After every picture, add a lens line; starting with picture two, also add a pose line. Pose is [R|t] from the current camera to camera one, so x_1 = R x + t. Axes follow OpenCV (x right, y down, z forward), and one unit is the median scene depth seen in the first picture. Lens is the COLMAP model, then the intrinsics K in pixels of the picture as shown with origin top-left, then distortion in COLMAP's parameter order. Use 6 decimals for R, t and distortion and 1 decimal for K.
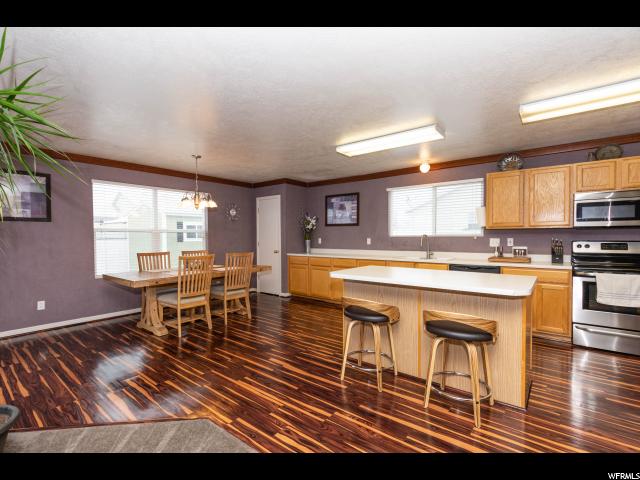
lens RADIAL K [[287.9, 0, 341.6], [0, 287.9, 239.7], [0, 0, 1]] dist [-0.007605, 0.000379]
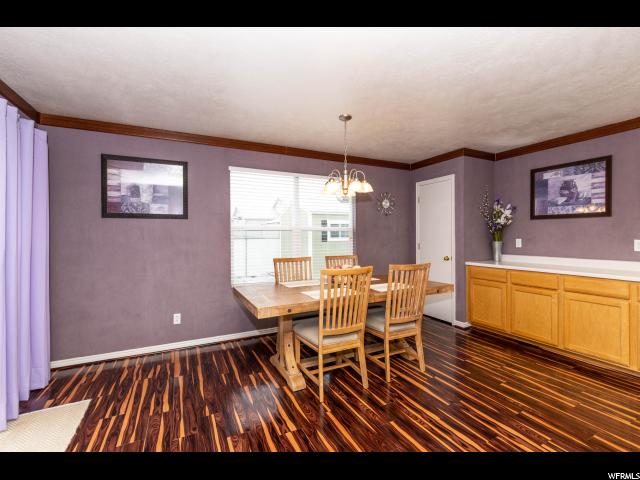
lens RADIAL K [[315.8, 0, 320.0], [0, 315.8, 236.6], [0, 0, 1]] dist [0.000529, 0.000249]
pose [[0.864803, 0.001691, -0.502109, -0.133616], [-0.005709, 0.999963, -0.006466, -0.003982], [0.502080, 0.008458, 0.864780, 0.240936]]
